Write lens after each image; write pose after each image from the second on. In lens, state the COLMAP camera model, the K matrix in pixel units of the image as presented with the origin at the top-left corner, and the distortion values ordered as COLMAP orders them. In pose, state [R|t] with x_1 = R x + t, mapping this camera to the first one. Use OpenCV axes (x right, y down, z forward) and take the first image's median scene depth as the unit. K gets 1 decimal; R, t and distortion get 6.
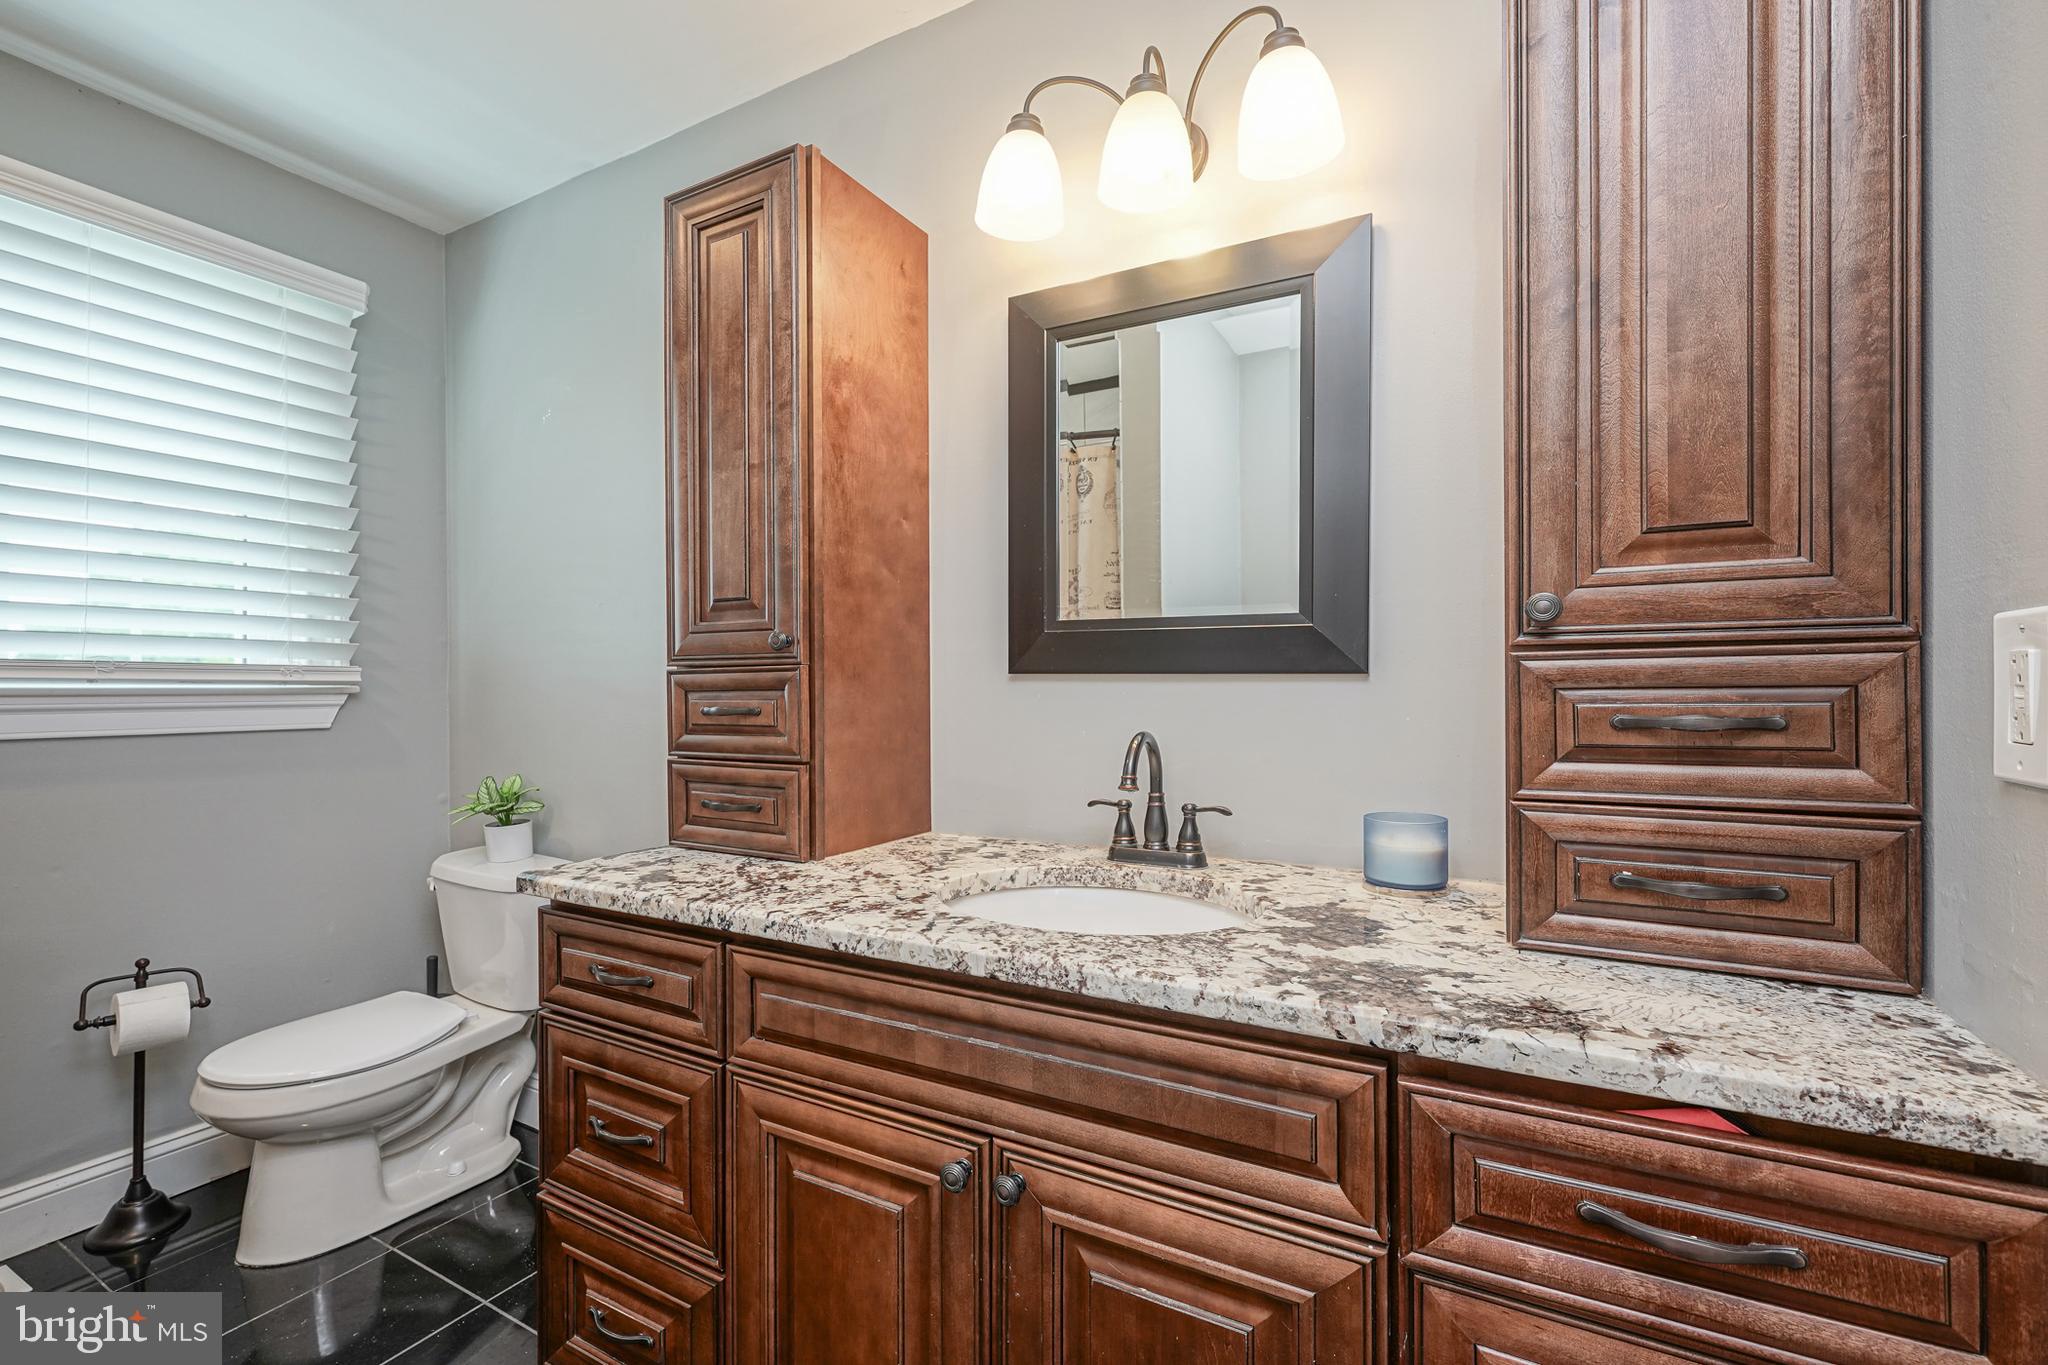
lens RADIAL K [[830.5, 0, 1033.2], [0, 830.5, 679.9], [0, 0, 1]] dist [-0.000550, 0.000105]
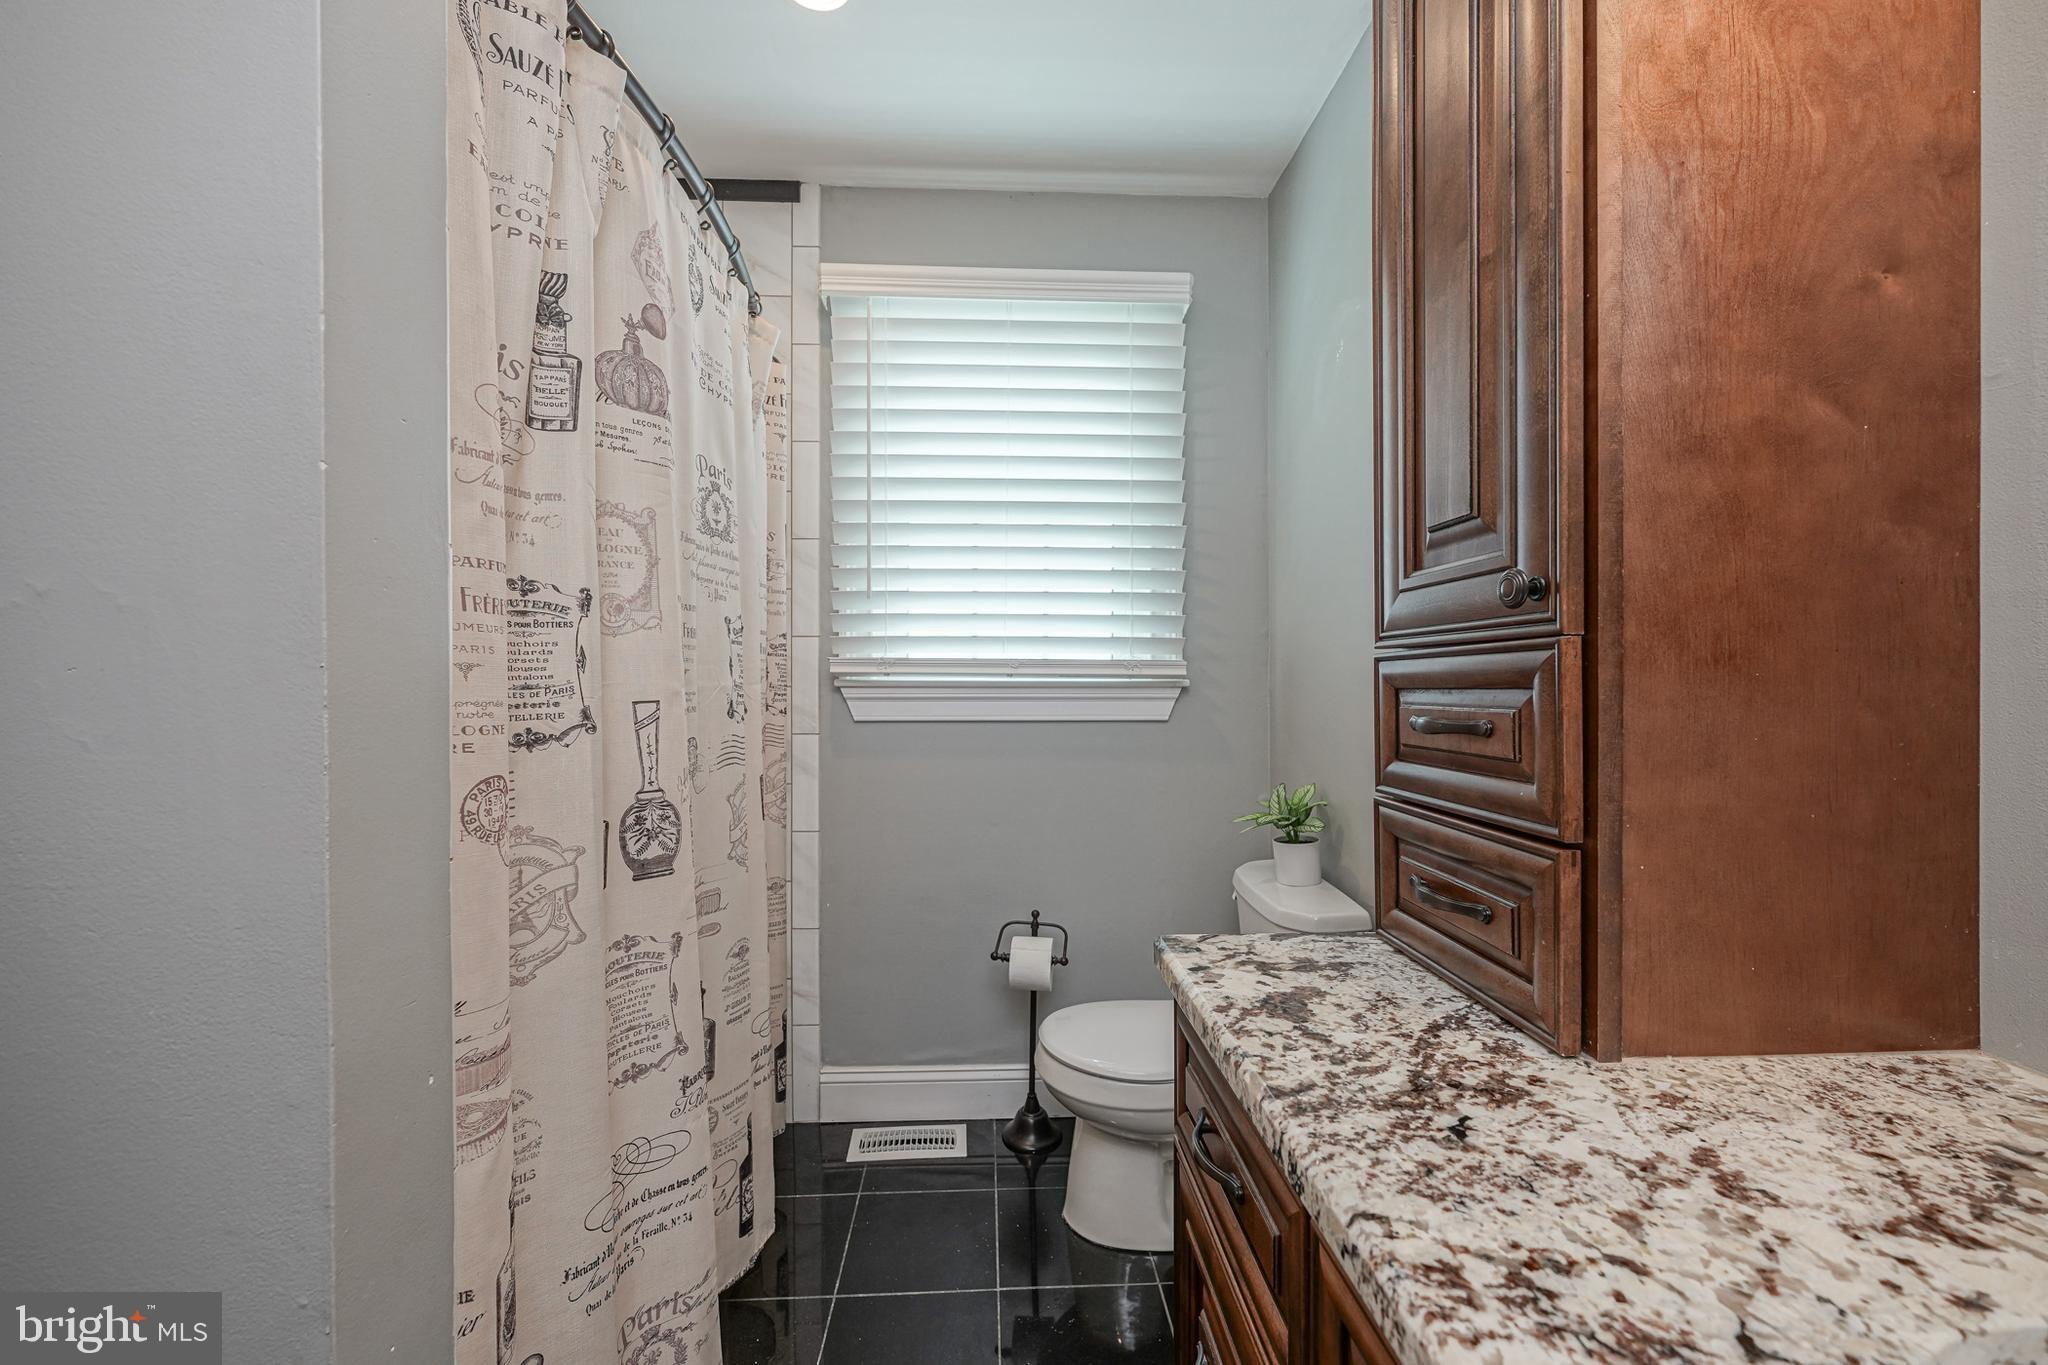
lens RADIAL K [[845.1, 0, 1105.5], [0, 845.1, 684.5], [0, 0, 1]] dist [-0.000335, -0.000279]
pose [[0.554976, 0.007050, -0.831836, -0.024788], [0.001511, 0.999954, 0.009483, 0.004672], [0.831865, -0.006520, 0.554940, 0.509616]]
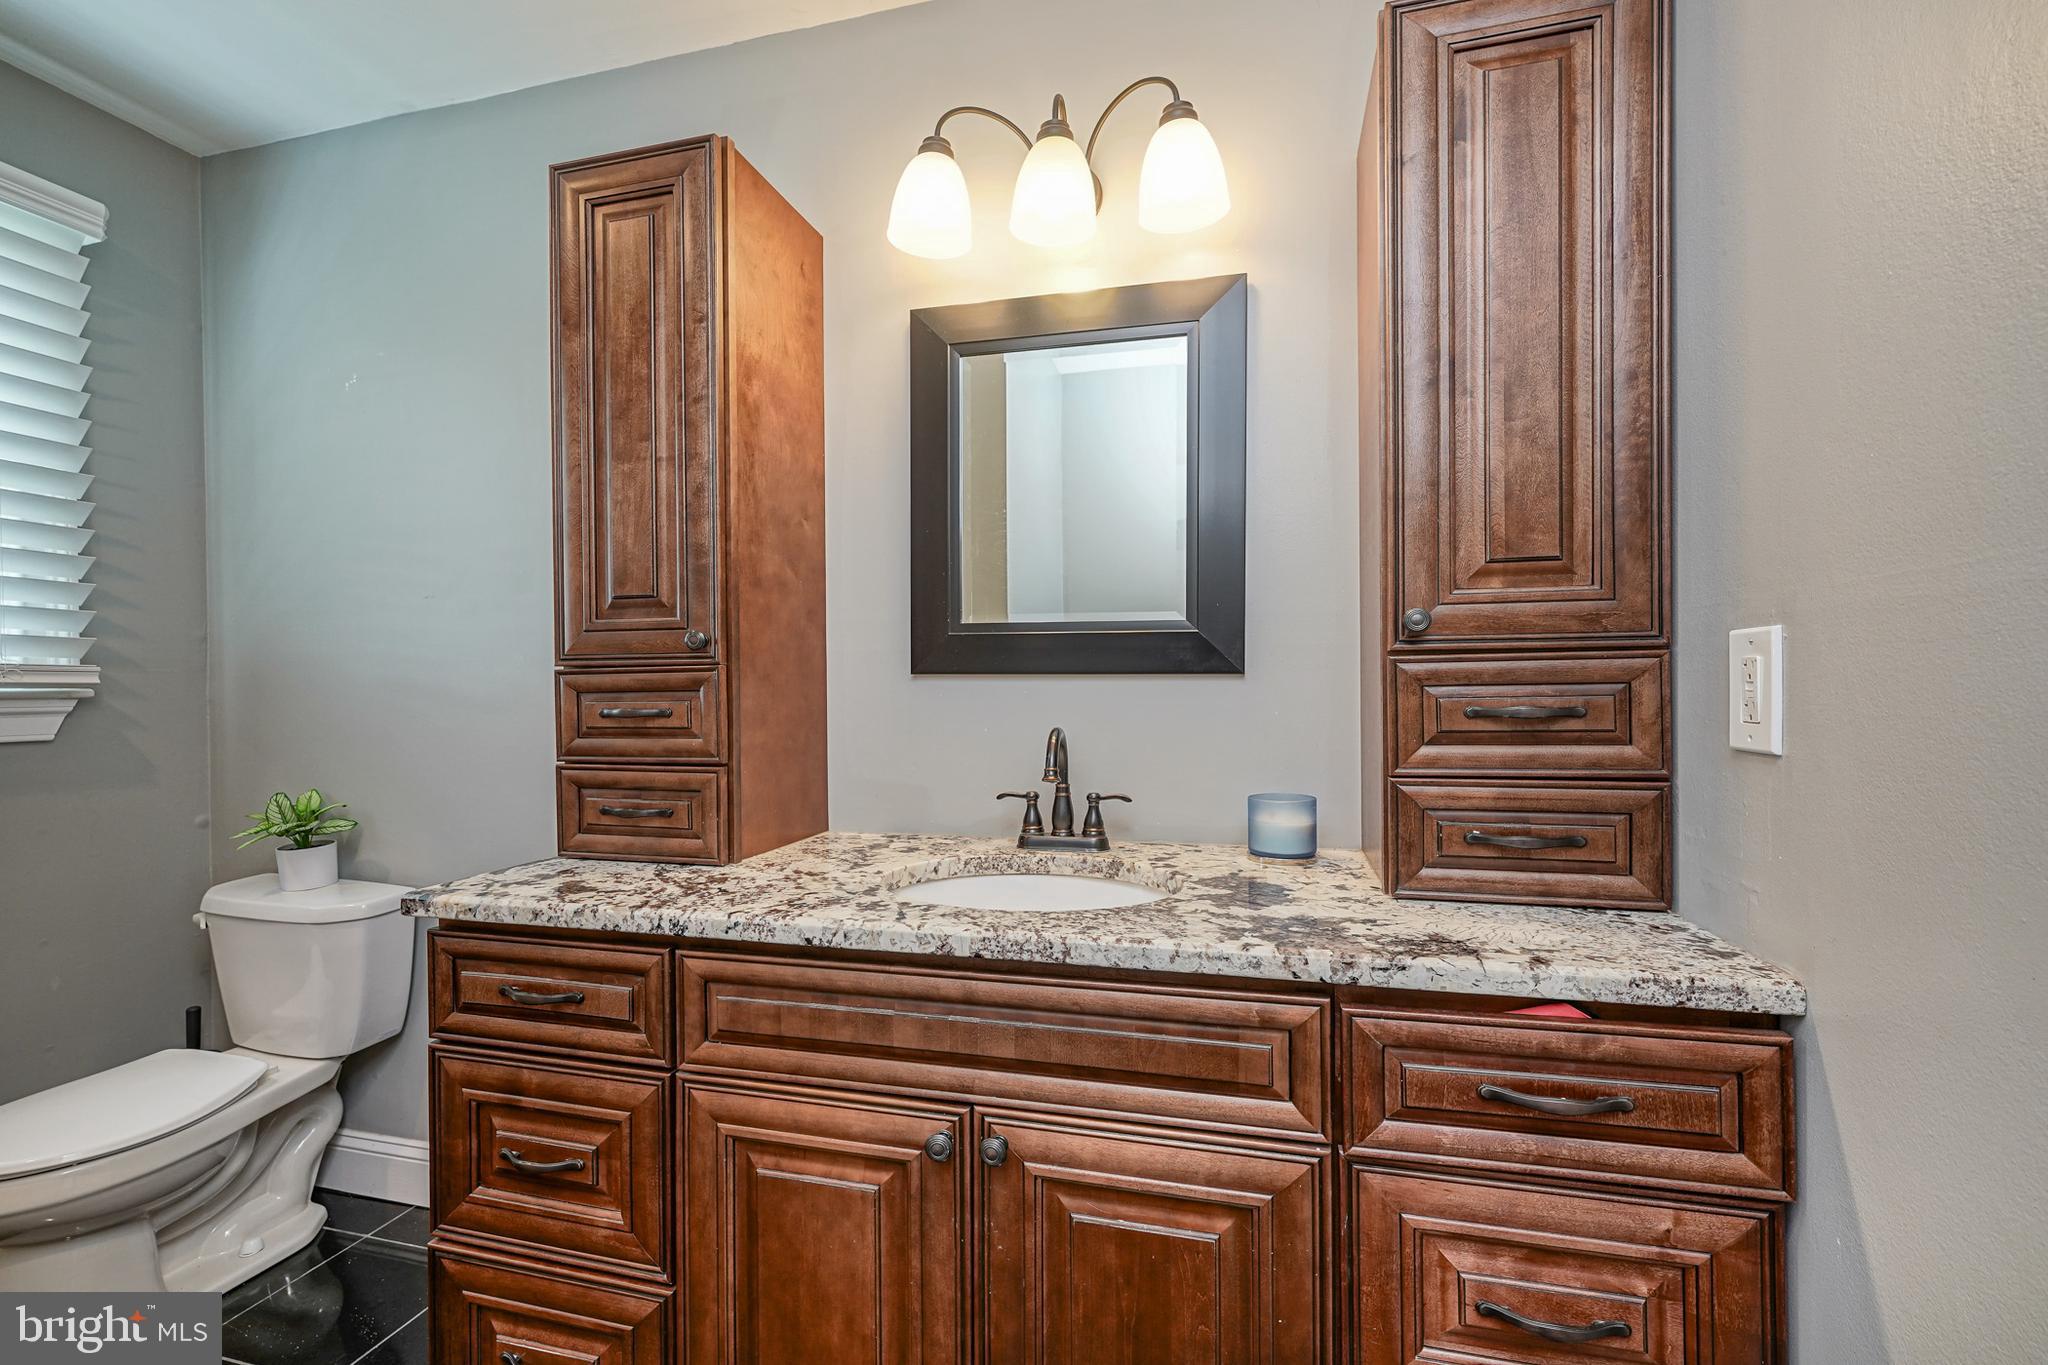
lens RADIAL K [[830.5, 0, 1005.5], [0, 830.5, 682.9], [0, 0, 1]] dist [-0.000550, 0.000105]
pose [[0.971137, -0.001638, 0.238518, -0.181414], [0.001484, 0.999999, 0.000823, 0.002749], [-0.238519, -0.000446, 0.971138, -0.034985]]
